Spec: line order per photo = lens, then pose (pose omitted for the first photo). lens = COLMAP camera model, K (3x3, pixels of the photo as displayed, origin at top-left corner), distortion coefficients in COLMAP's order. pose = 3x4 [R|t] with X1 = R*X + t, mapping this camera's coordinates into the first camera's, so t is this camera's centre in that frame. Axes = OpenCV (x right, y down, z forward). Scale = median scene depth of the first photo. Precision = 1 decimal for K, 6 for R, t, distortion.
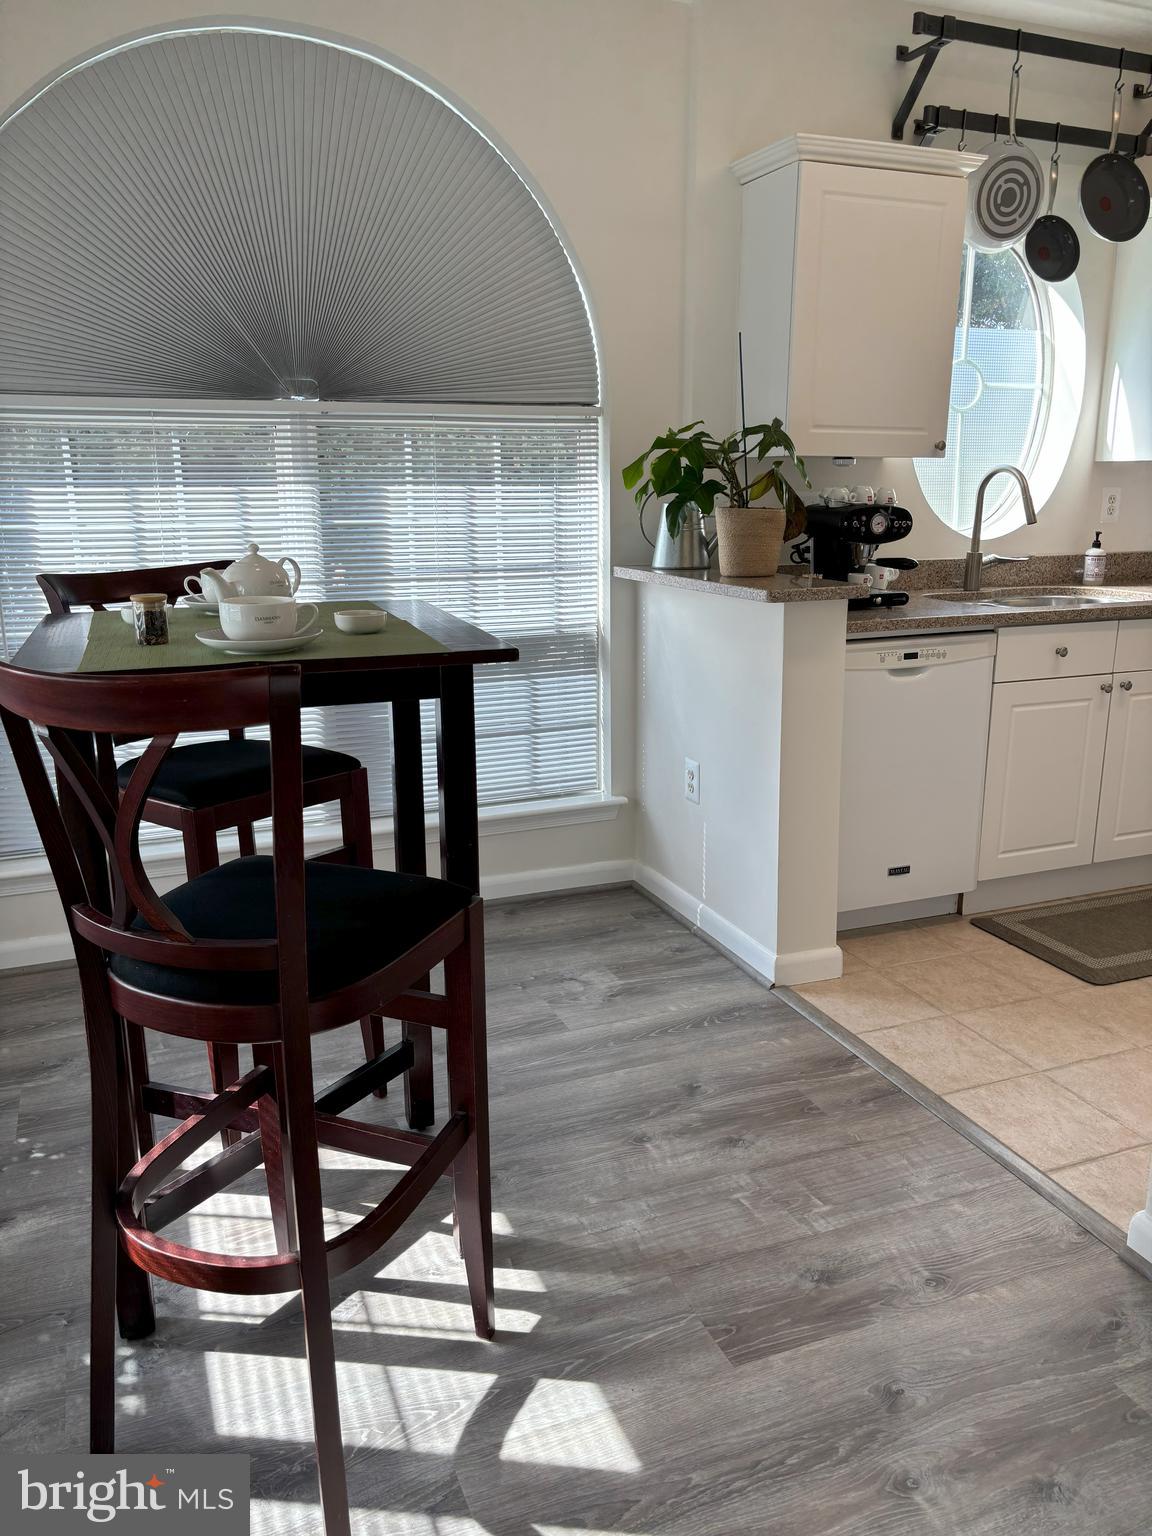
lens RADIAL K [[1165.8, 0, 576.0], [0, 1165.8, 768.0], [0, 0, 1]] dist [0.054046, -0.071160]
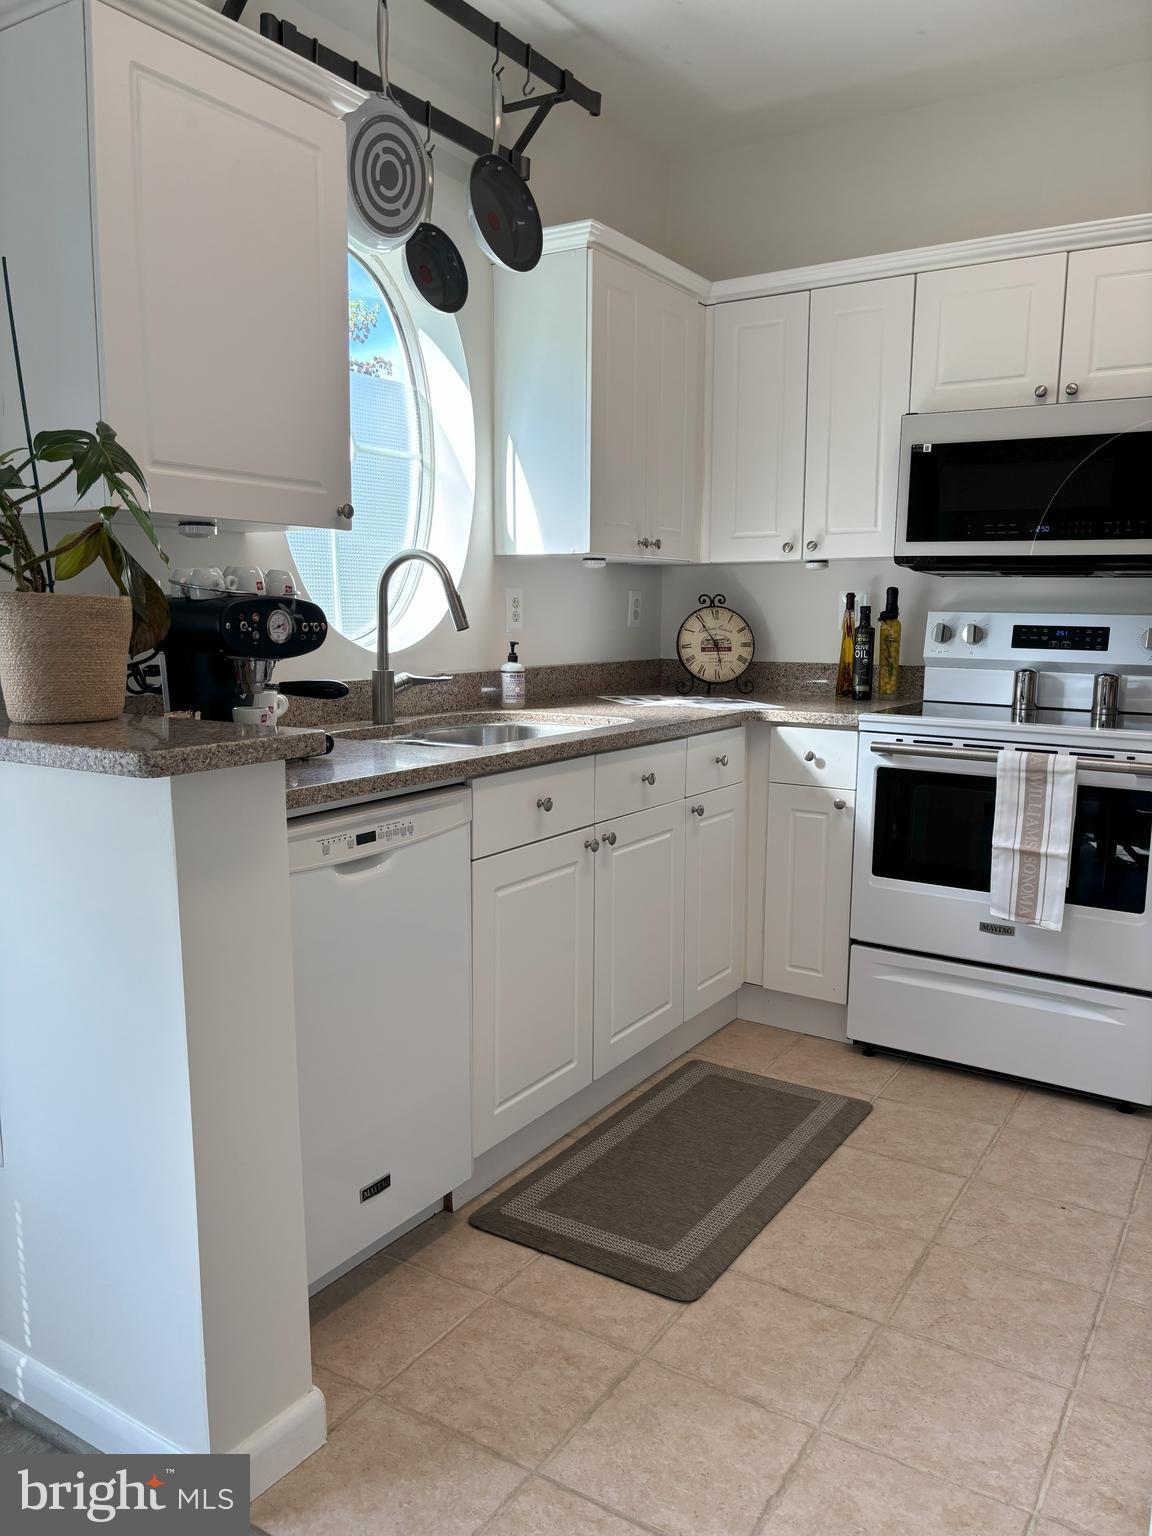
lens RADIAL K [[1165.8, 0, 576.0], [0, 1165.8, 768.0], [0, 0, 1]] dist [0.054046, -0.071160]
pose [[0.816706, -0.073716, 0.572326, 0.028300], [0.132194, 0.989332, -0.061214, -0.074701], [-0.561708, 0.125652, 0.817738, 0.408315]]
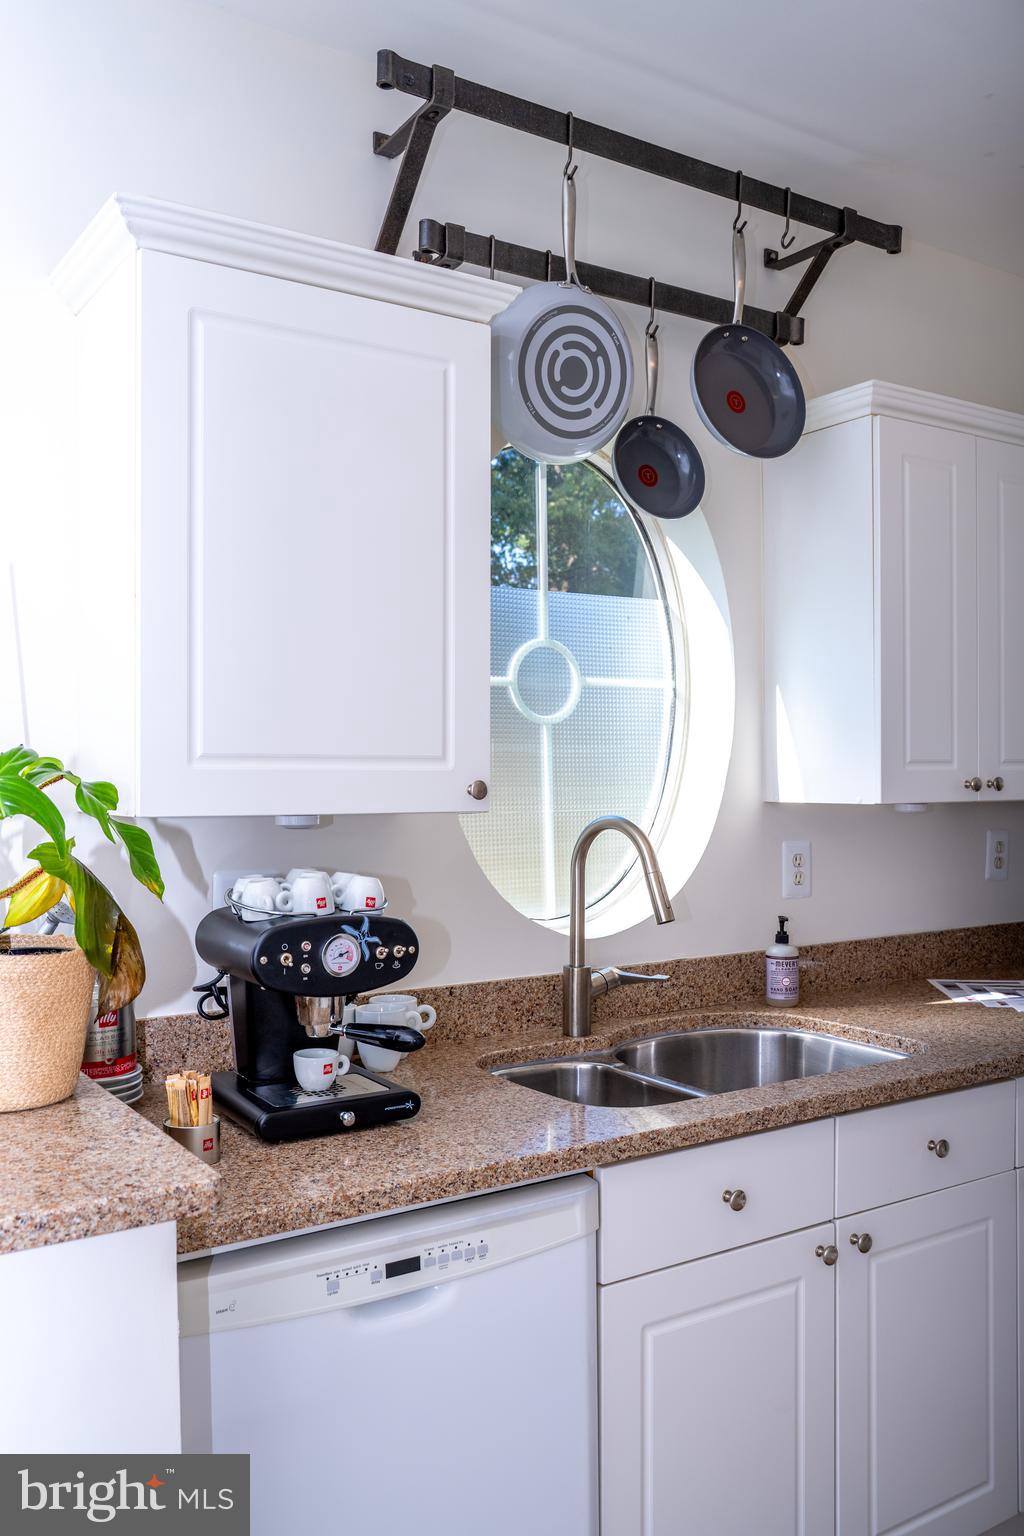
lens RADIAL K [[1278.4, 0, 512.0], [0, 1278.4, 768.0], [0, 0, 1]] dist [-0.011073, -0.003749]
pose [[0.981136, -0.002307, 0.193307, 0.218733], [0.048859, 0.970426, -0.236401, -0.151078], [-0.187045, 0.241386, 0.952233, 0.460904]]
